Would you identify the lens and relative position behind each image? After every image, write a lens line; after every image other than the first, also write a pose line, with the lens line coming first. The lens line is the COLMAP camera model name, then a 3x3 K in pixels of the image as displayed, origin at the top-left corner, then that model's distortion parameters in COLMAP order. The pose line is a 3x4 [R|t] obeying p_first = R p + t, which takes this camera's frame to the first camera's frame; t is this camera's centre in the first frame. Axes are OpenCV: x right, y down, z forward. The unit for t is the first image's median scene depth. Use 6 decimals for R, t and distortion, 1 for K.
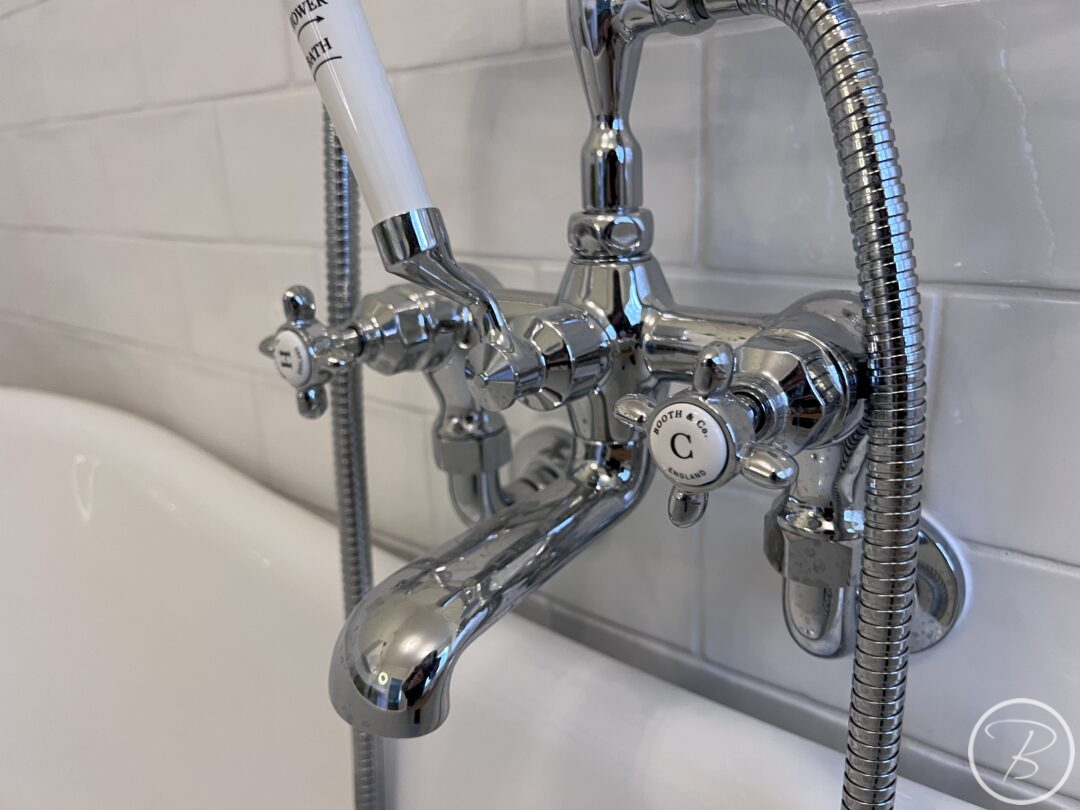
lens RADIAL K [[831.2, 0, 552.7], [0, 831.2, 408.1], [0, 0, 1]] dist [0.051218, -0.078556]
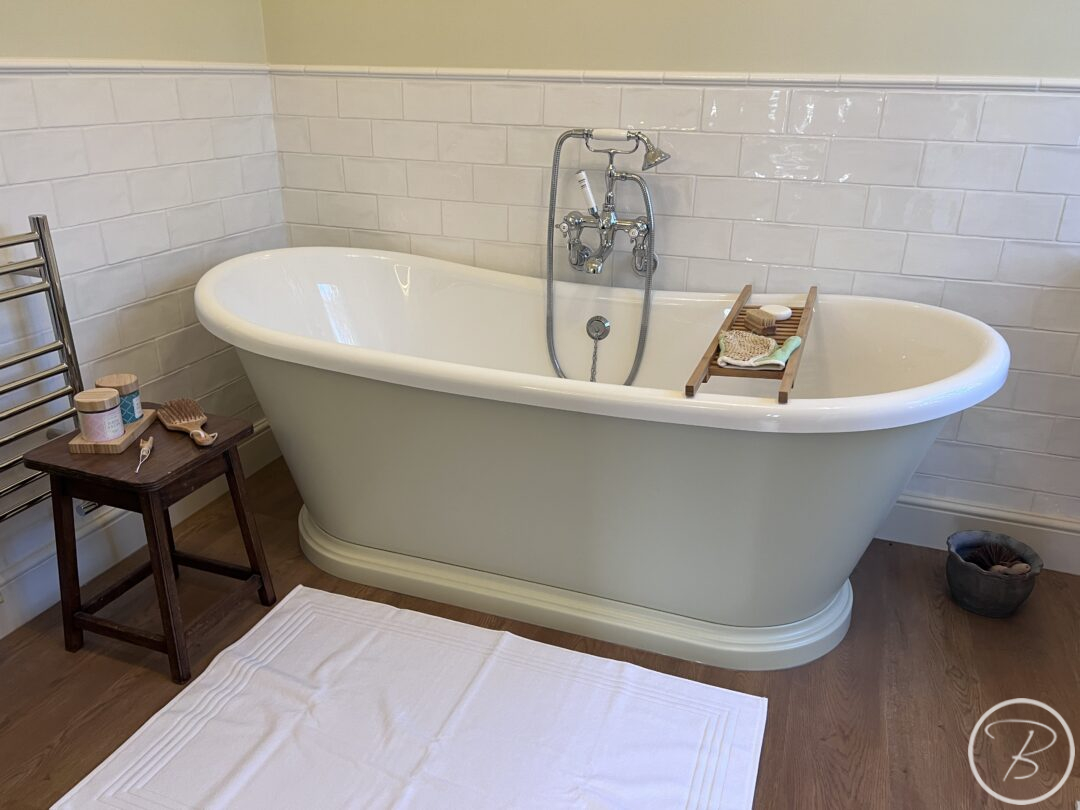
lens RADIAL K [[819.2, 0, 540.0], [0, 819.2, 405.0], [0, 0, 1]] dist [0.068057, -0.079407]
pose [[0.935992, -0.088970, 0.340593, -2.825521], [0.054131, 0.992403, 0.110480, 0.601957], [-0.347835, -0.084972, 0.933697, -5.085011]]
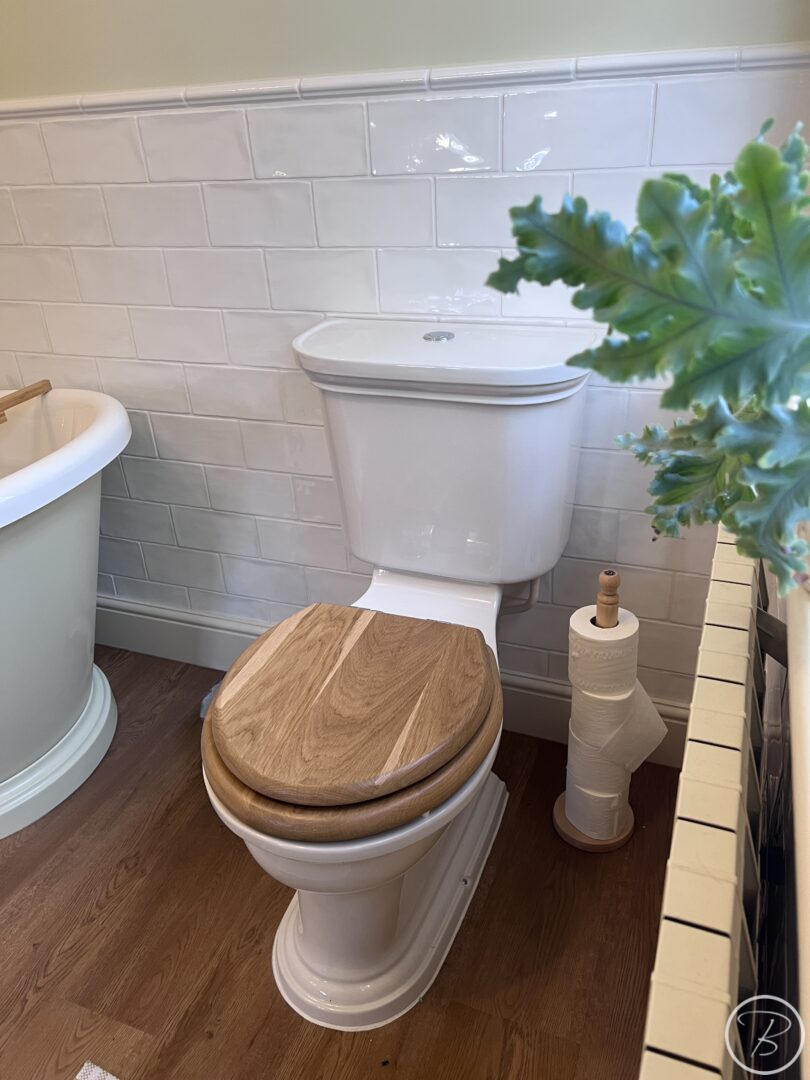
lens RADIAL K [[820.0, 0, 405.0], [0, 820.0, 540.0], [0, 0, 1]] dist [0.062165, -0.089980]
pose [[0.949165, -0.170979, 0.264297, 1.969280], [0.115312, 0.970120, 0.213474, 0.638941], [-0.292899, -0.172145, 0.940519, -5.407822]]
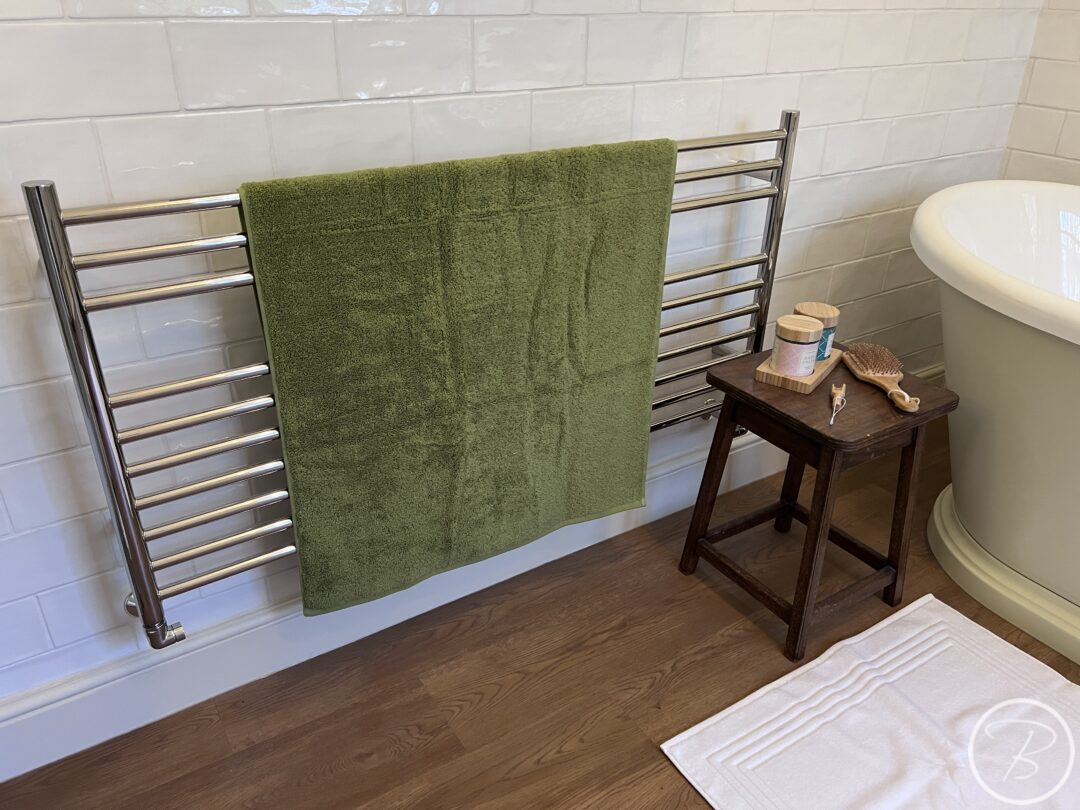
lens RADIAL K [[820.0, 0, 515.9], [0, 820.0, 400.9], [0, 0, 1]] dist [0.062165, -0.089980]
pose [[0.949033, 0.171167, -0.264646, -3.817956], [-0.117185, 0.971113, 0.207862, 0.617179], [0.292581, -0.166256, 0.941677, -4.105161]]
